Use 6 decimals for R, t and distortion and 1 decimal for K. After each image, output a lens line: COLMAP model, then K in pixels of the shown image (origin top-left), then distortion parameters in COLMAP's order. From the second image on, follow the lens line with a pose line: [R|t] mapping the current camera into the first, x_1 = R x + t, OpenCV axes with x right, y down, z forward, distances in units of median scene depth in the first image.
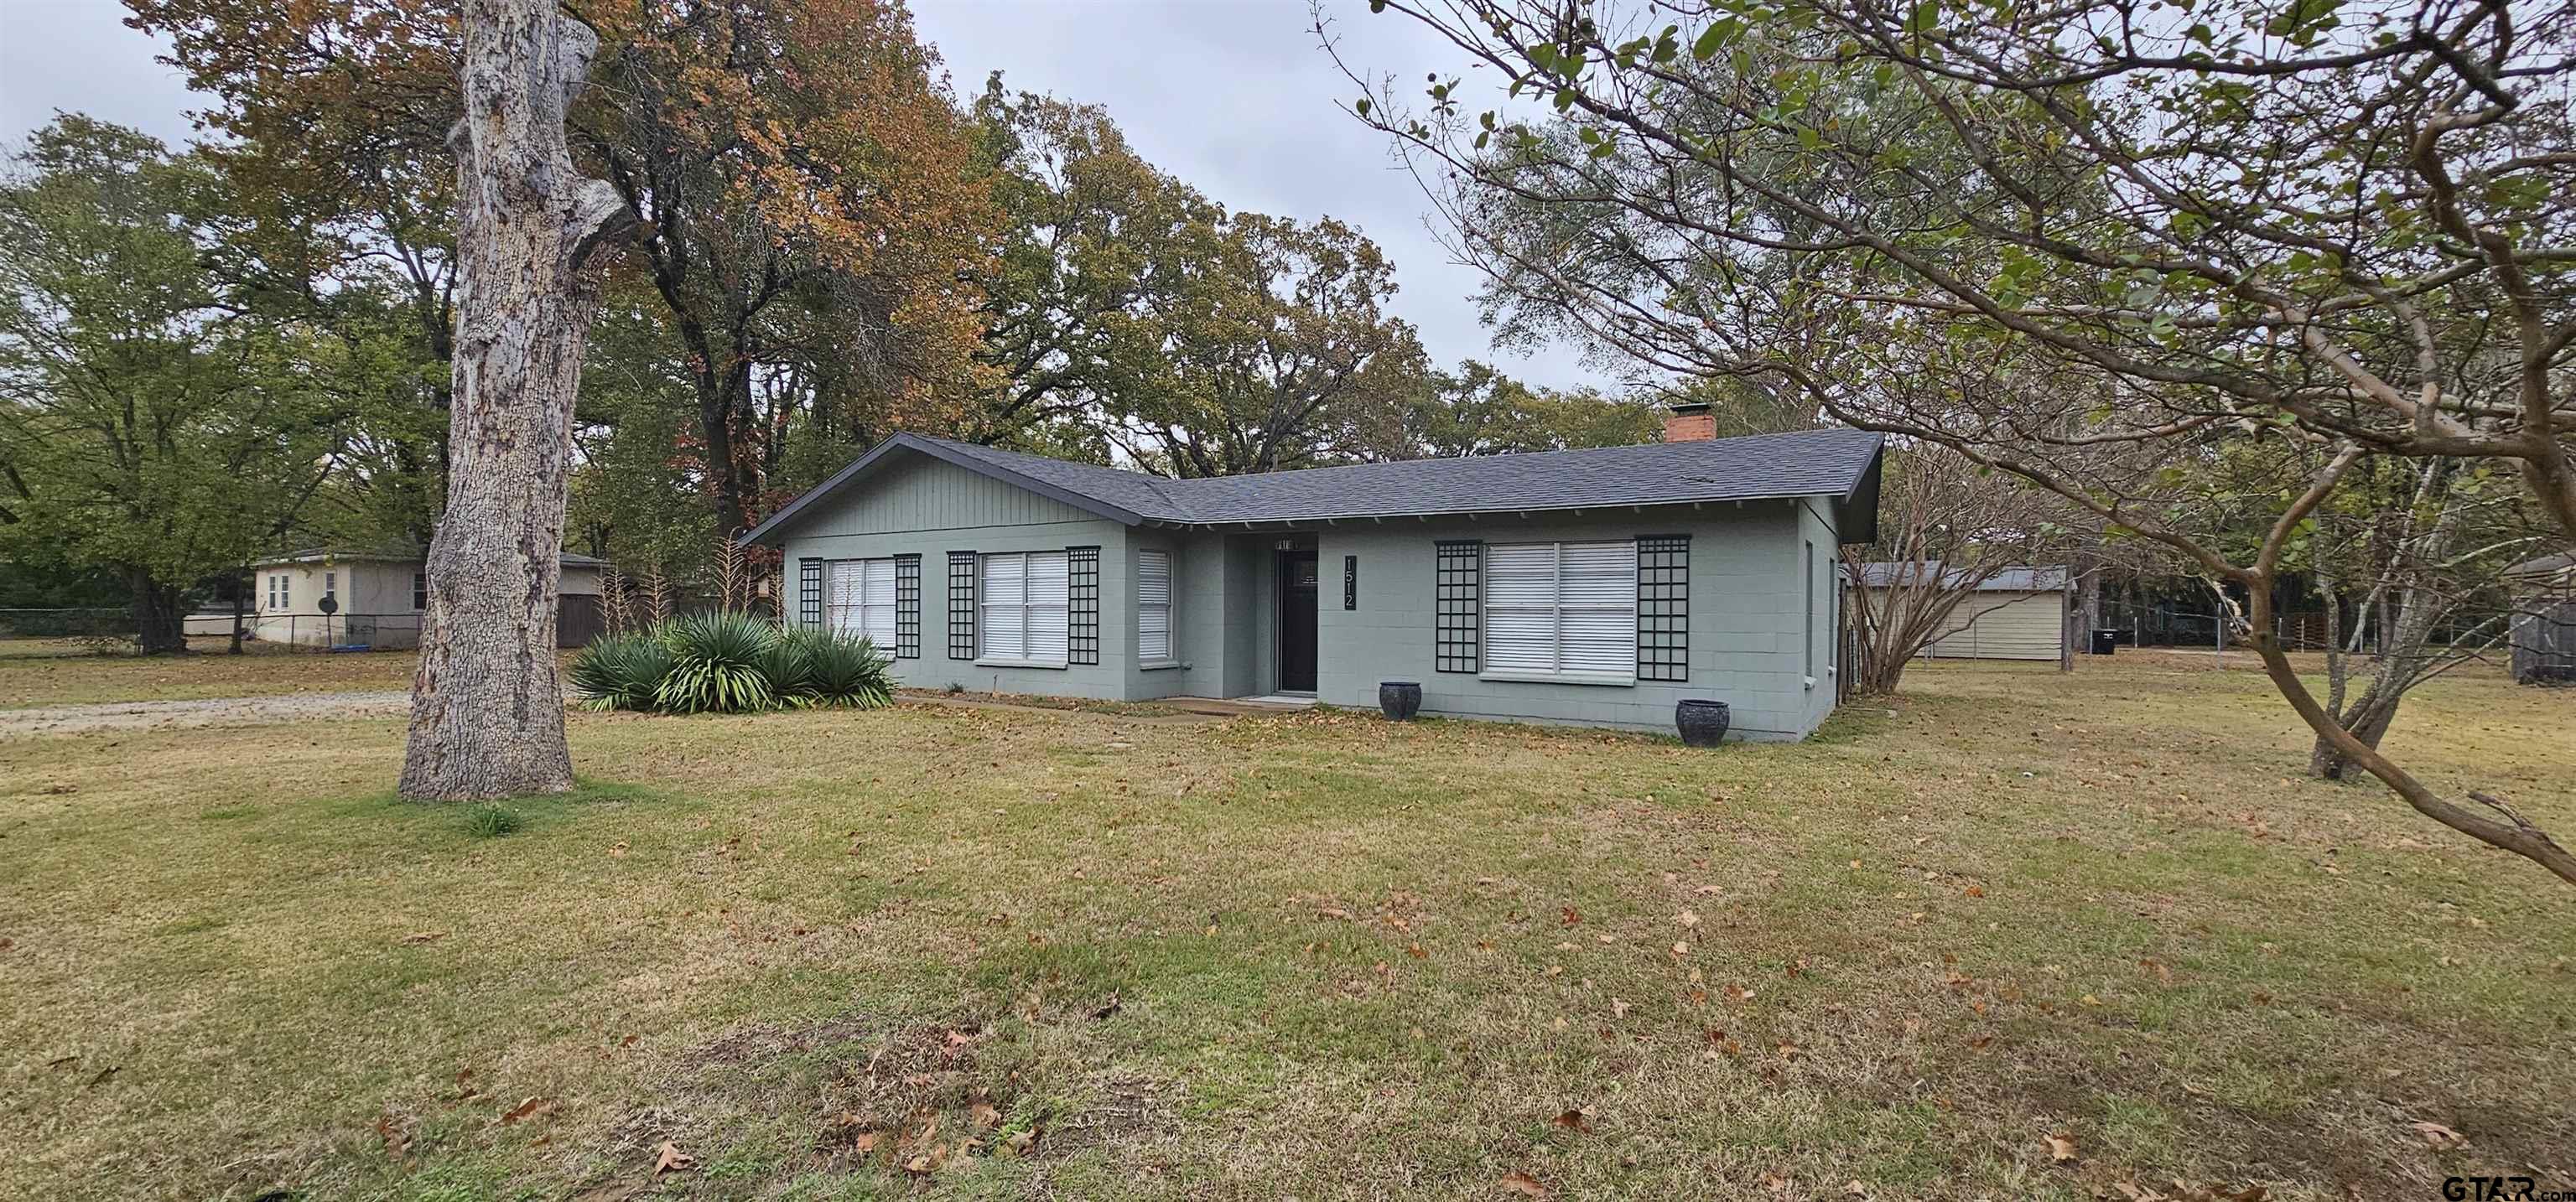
lens RADIAL K [[1052.3, 0, 1279.2], [0, 1052.3, 605.1], [0, 0, 1]] dist [-0.003503, 0.001034]
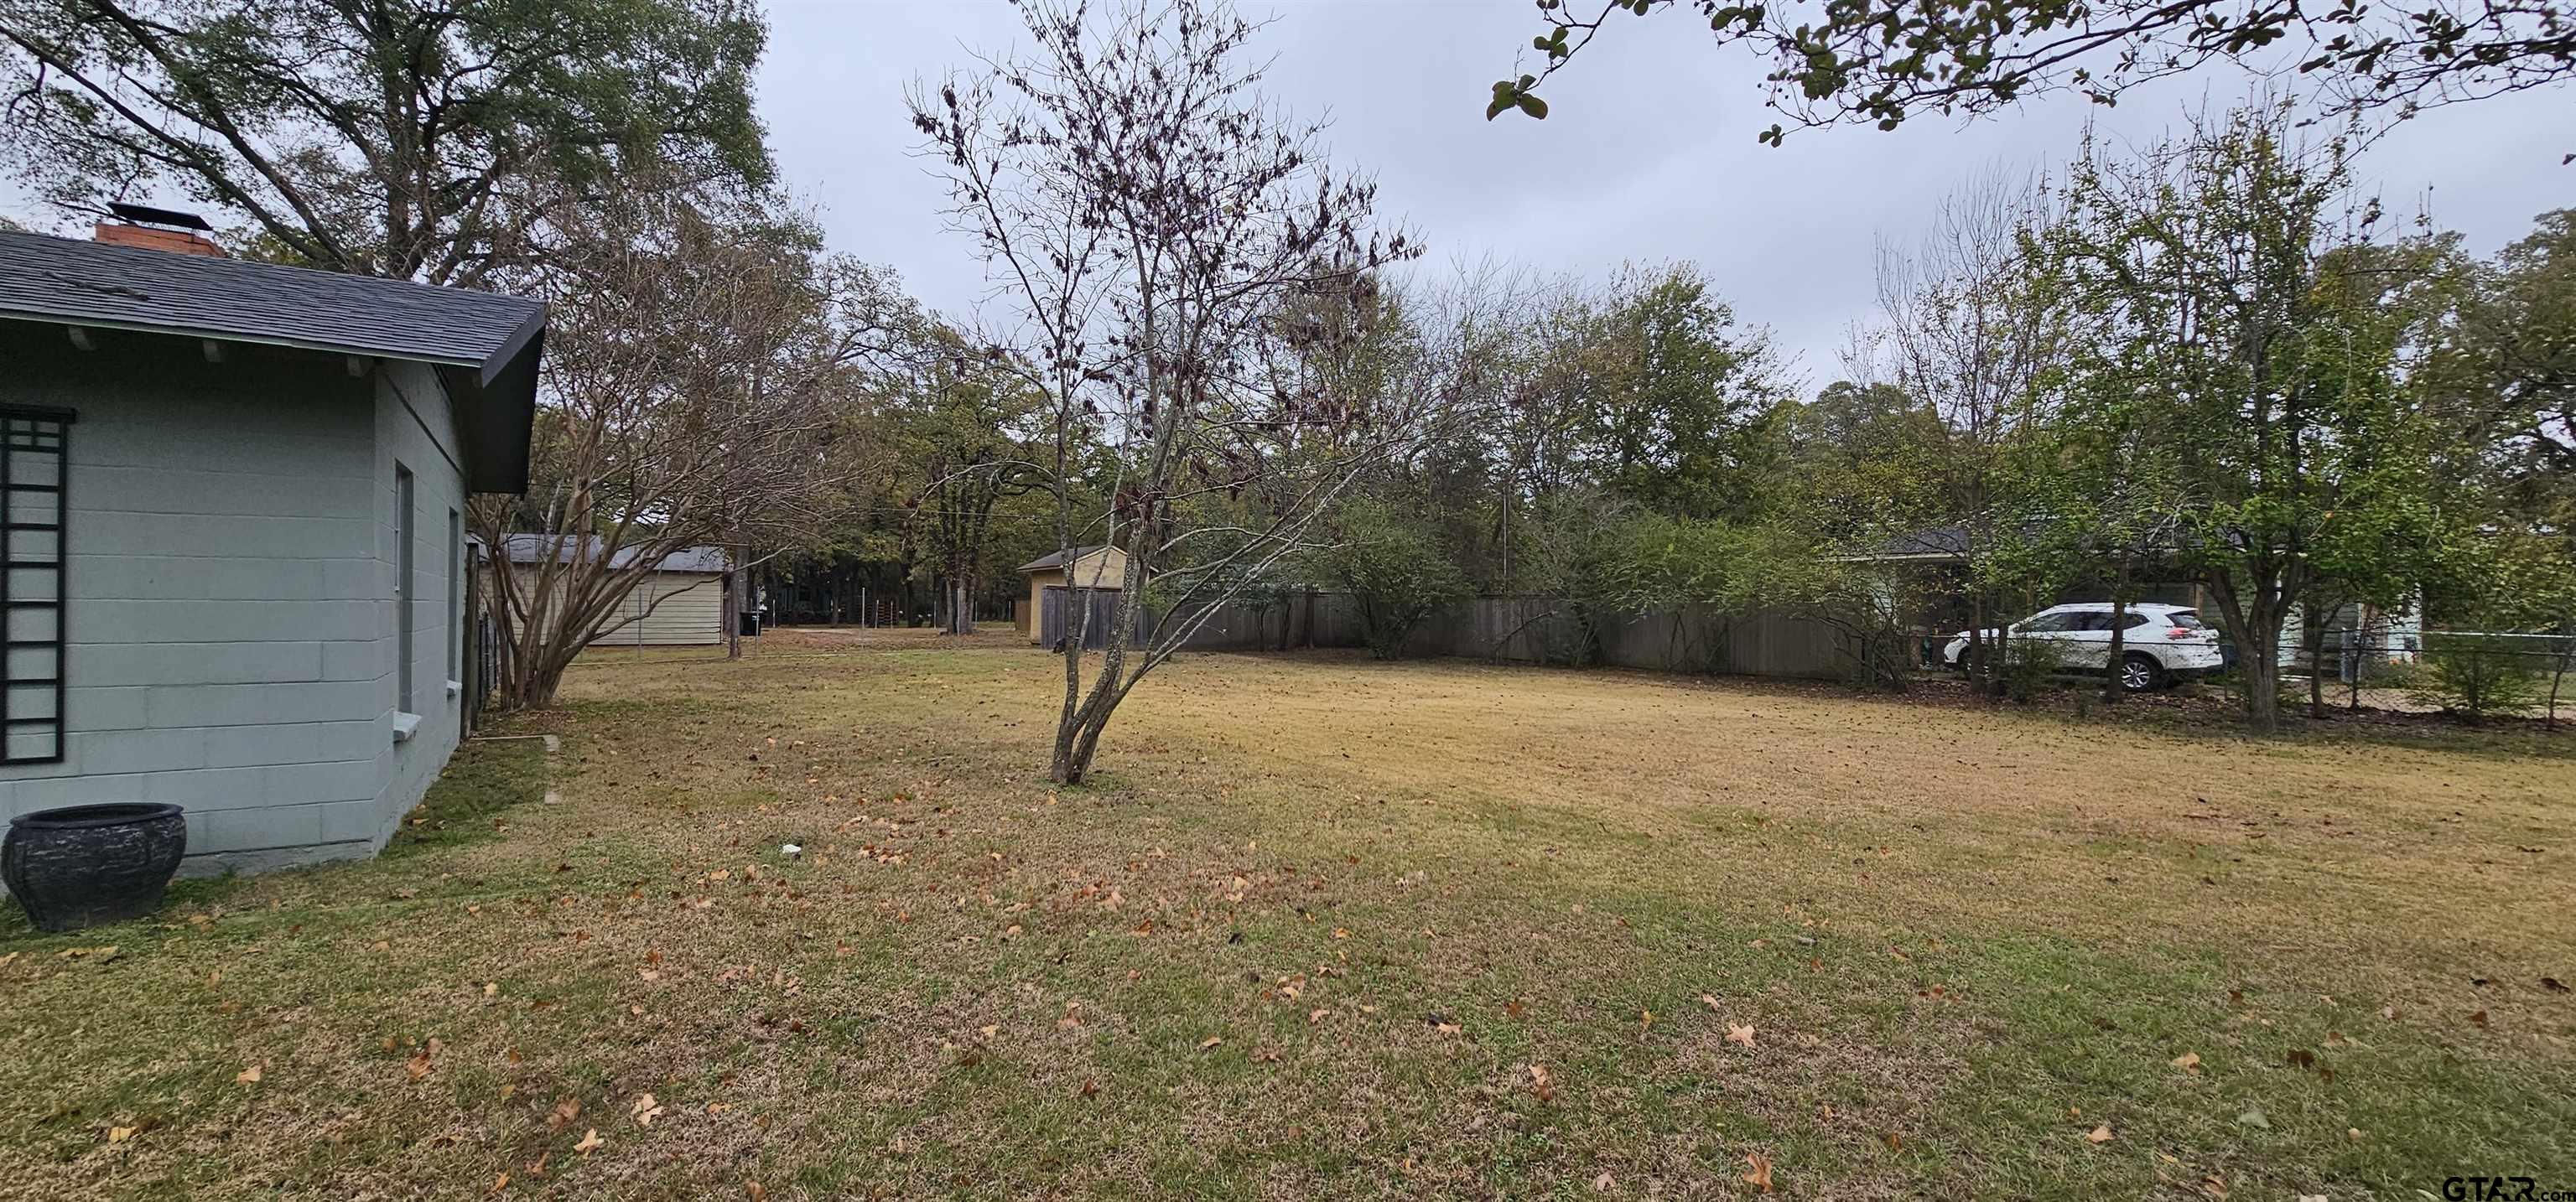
lens RADIAL K [[1052.3, 0, 1279.1], [0, 1052.3, 612.0], [0, 0, 1]] dist [-0.003503, 0.001034]
pose [[0.411721, -0.009599, 0.911259, 0.164322], [-0.012144, 0.999798, 0.016019, 0.000307], [-0.911229, -0.017662, 0.411522, 0.306684]]
